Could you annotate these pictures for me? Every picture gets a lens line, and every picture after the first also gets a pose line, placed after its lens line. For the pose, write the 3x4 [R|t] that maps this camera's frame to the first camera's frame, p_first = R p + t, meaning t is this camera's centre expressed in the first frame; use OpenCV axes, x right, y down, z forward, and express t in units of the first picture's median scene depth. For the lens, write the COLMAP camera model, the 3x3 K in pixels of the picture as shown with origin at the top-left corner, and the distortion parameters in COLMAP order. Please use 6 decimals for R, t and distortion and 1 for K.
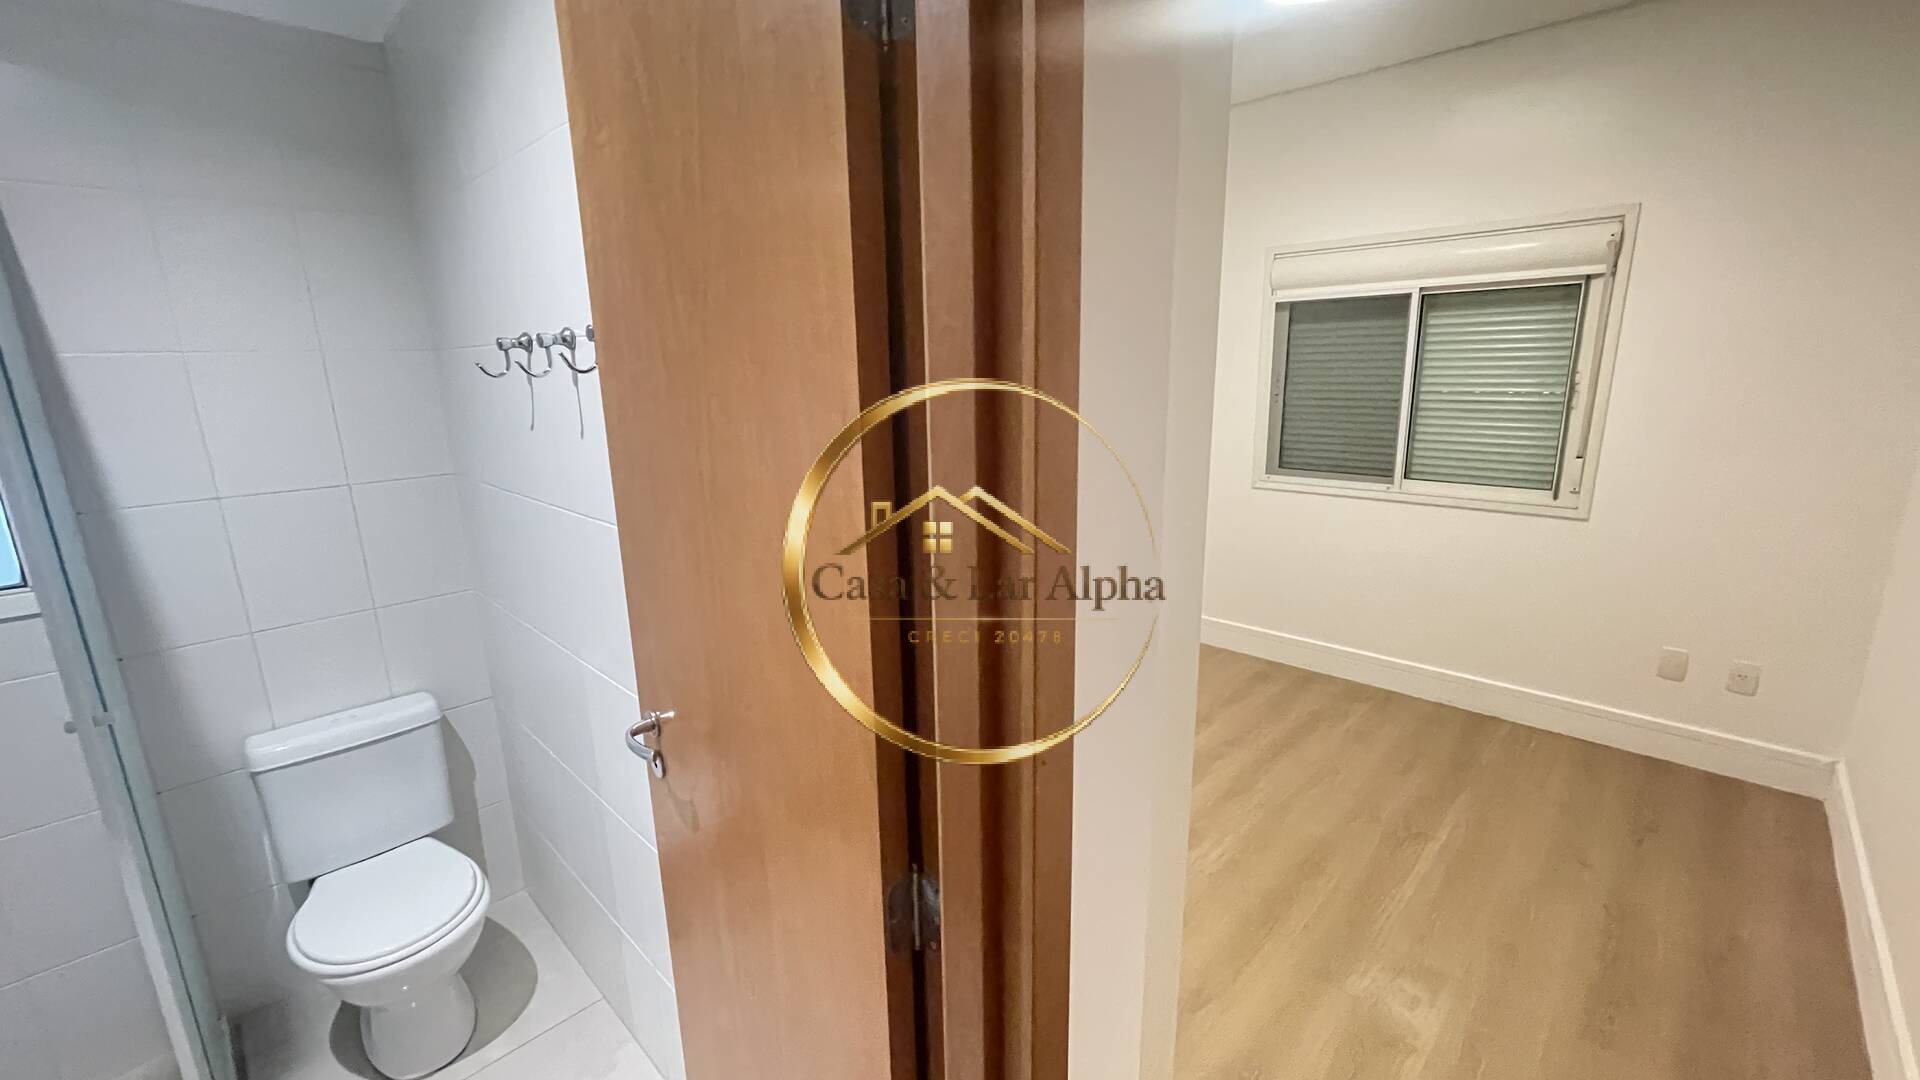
lens RADIAL K [[776.5, 0, 961.6], [0, 776.5, 539.5], [0, 0, 1]] dist [-0.008577, 0.000128]
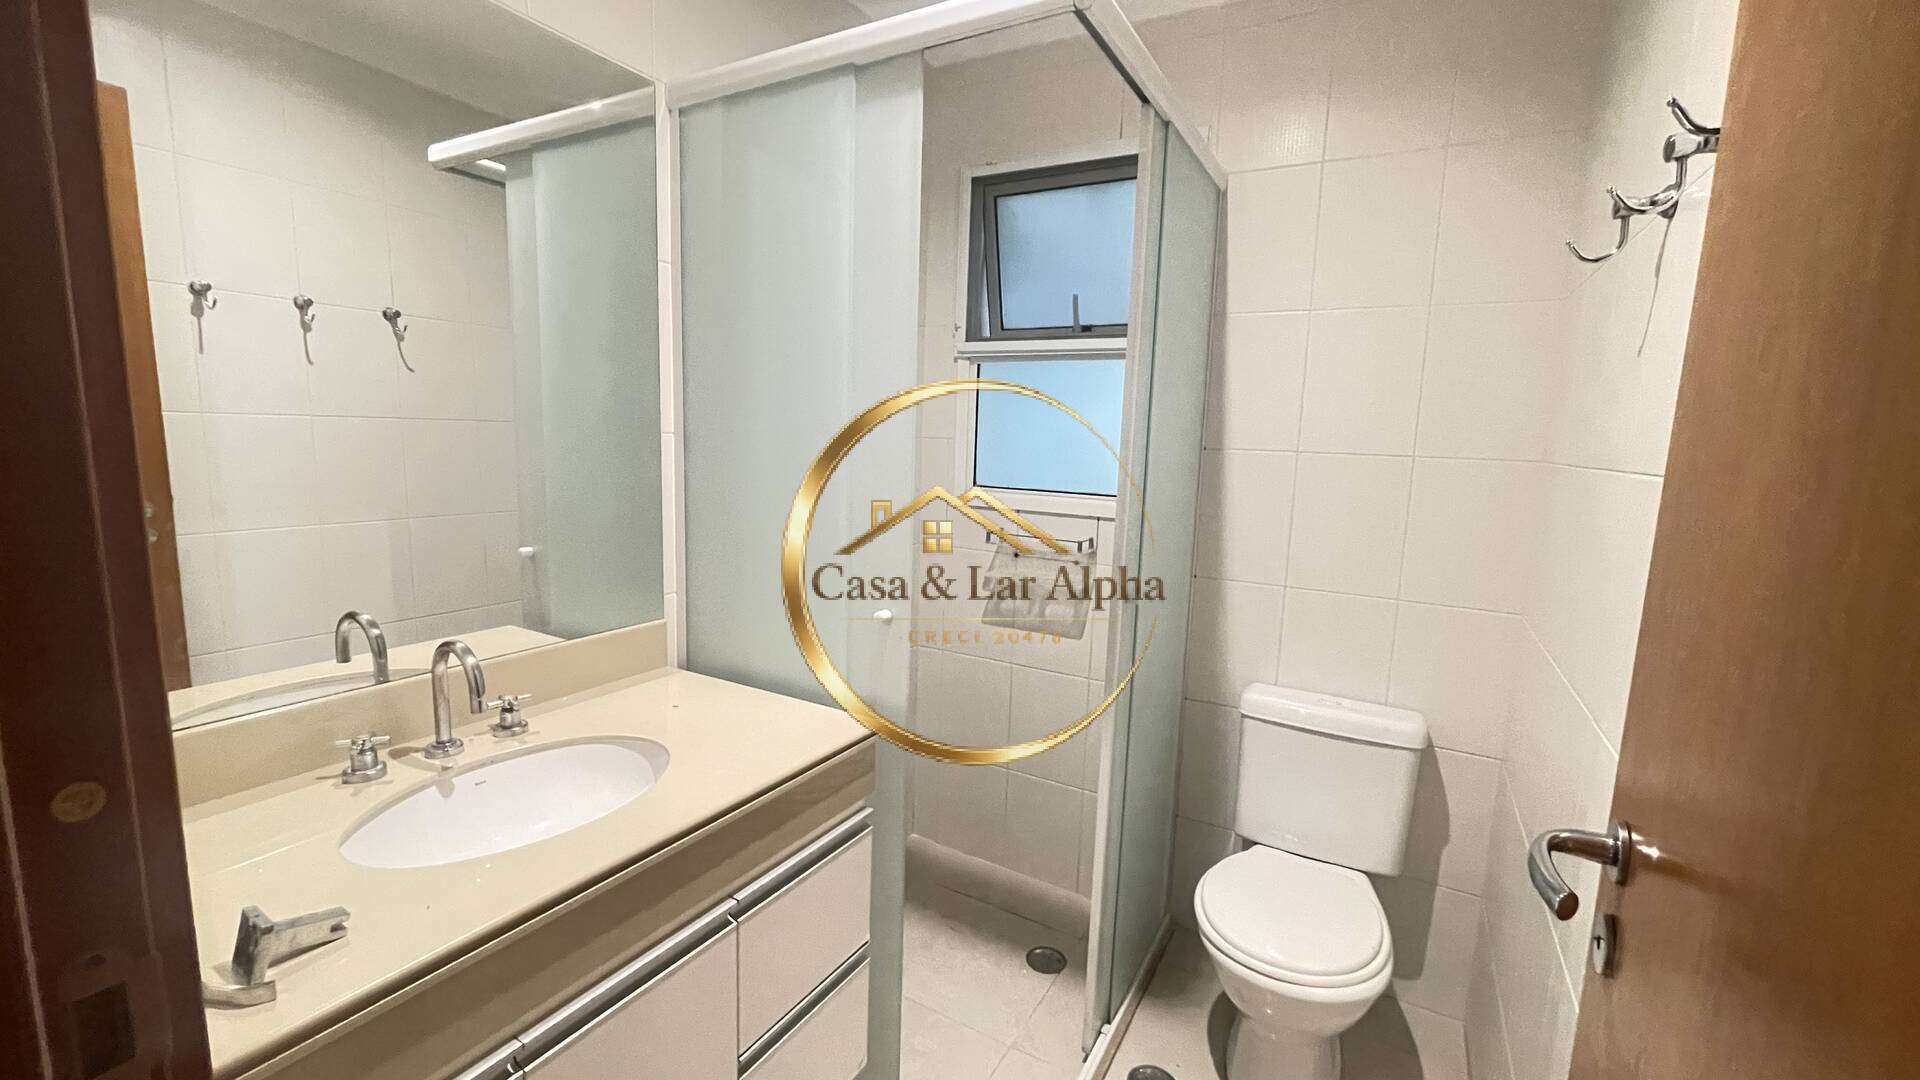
lens RADIAL K [[776.5, 0, 961.6], [0, 776.5, 539.5], [0, 0, 1]] dist [-0.008577, 0.000128]
pose [[0.243496, 0.164379, -0.955871, -0.045289], [-0.260894, 0.960310, 0.098682, 0.058091], [0.934154, 0.225352, 0.276718, 0.239383]]
